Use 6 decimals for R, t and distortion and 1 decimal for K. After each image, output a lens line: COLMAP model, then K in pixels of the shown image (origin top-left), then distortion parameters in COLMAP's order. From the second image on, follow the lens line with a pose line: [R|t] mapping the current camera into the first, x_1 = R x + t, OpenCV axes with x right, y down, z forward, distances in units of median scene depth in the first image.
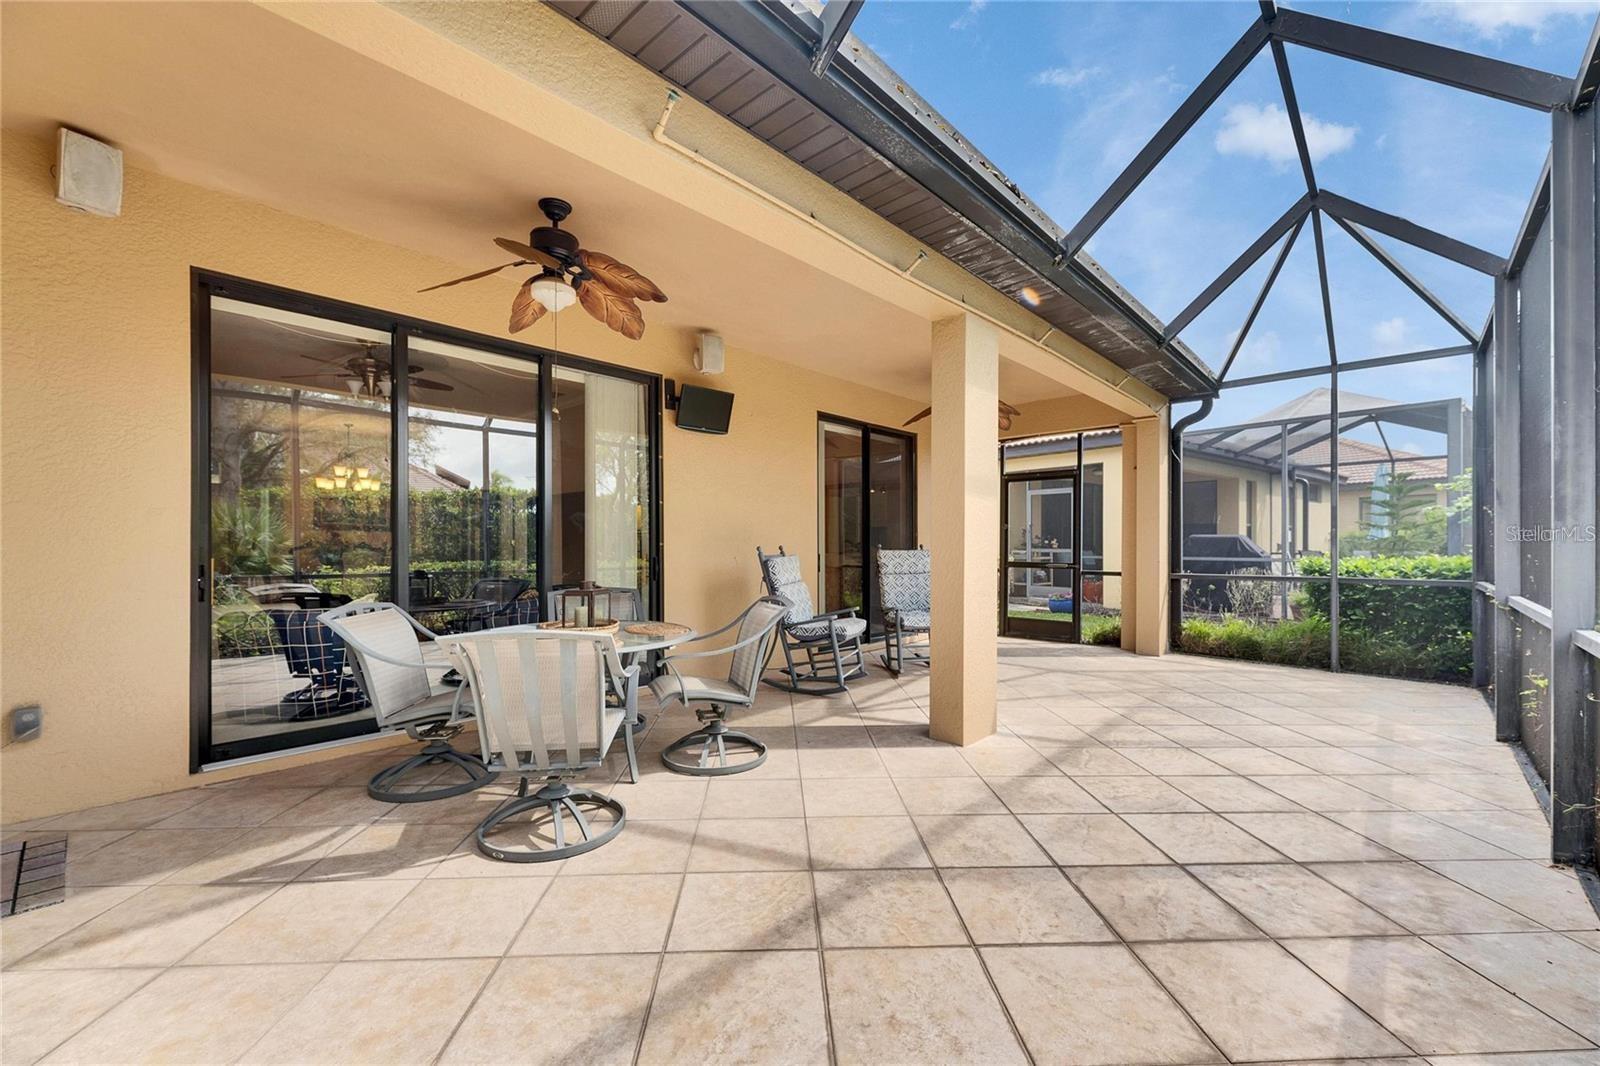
lens RADIAL K [[659.1, 0, 800.0], [0, 659.1, 533.0], [0, 0, 1]] dist [0.000413, -0.000143]
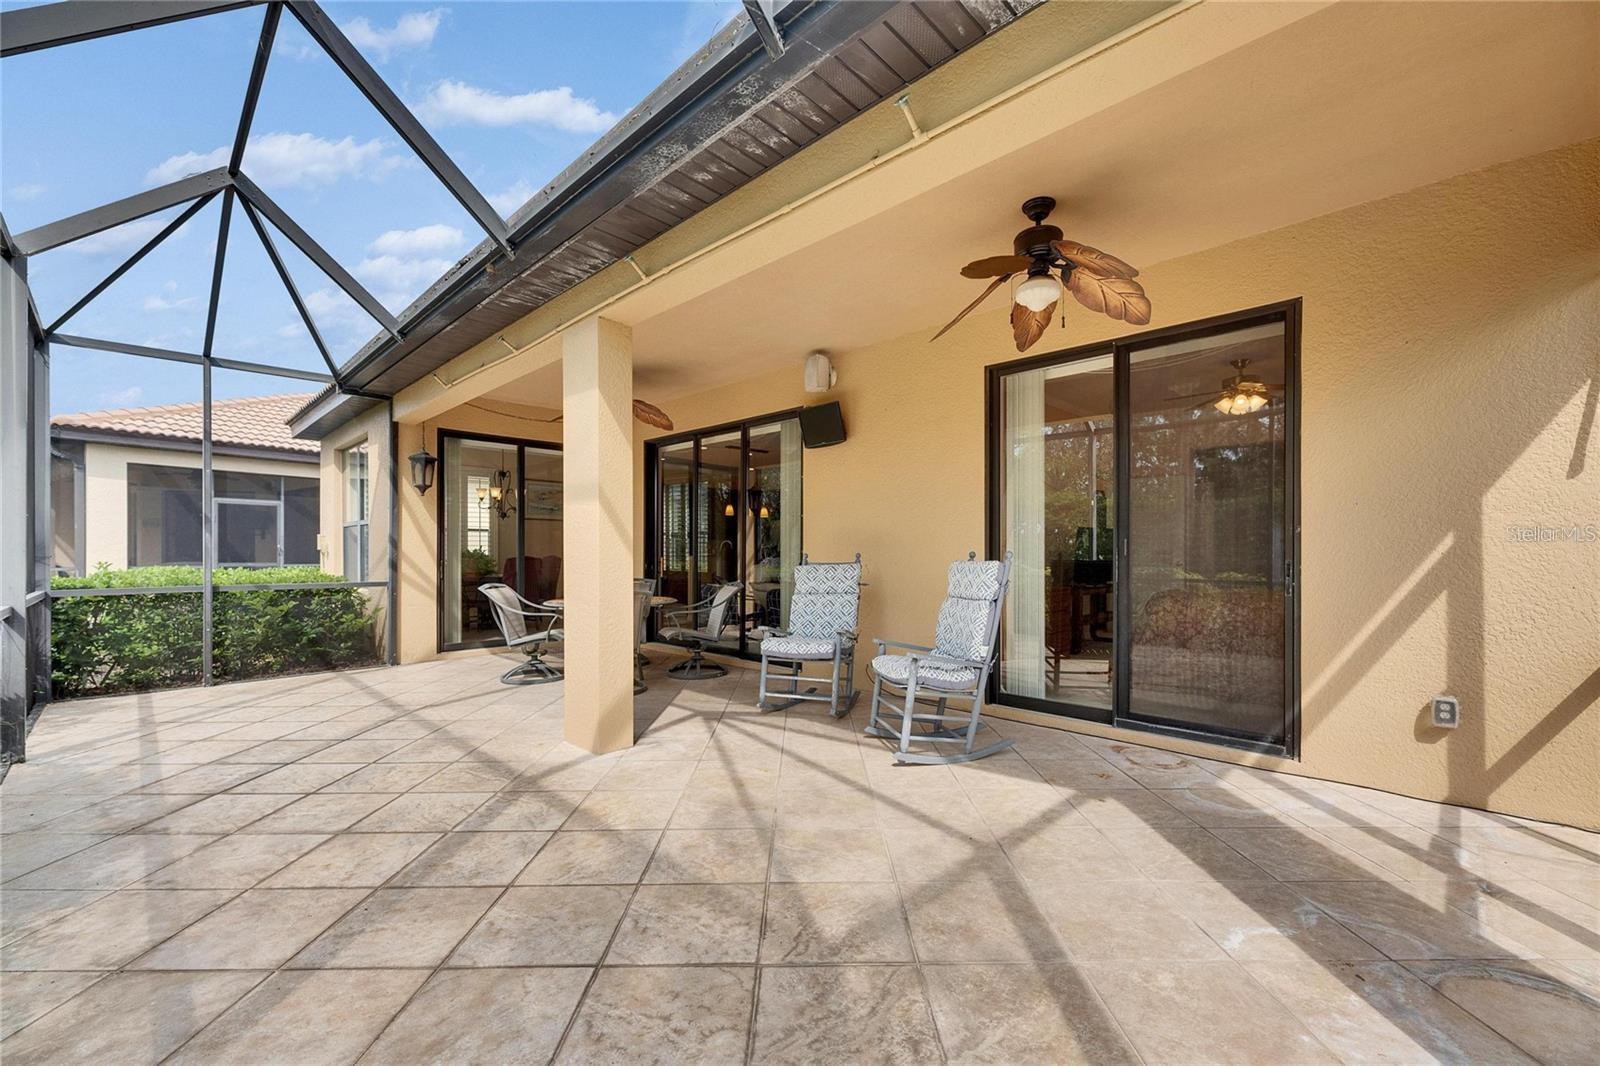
lens RADIAL K [[657.0, 0, 805.6], [0, 657.0, 548.5], [0, 0, 1]] dist [0.001667, 0.000098]
pose [[-0.033170, -0.003542, -0.999443, 1.221868], [0.013849, 0.999896, -0.004004, 0.020789], [0.999354, -0.013975, -0.033117, 1.339827]]
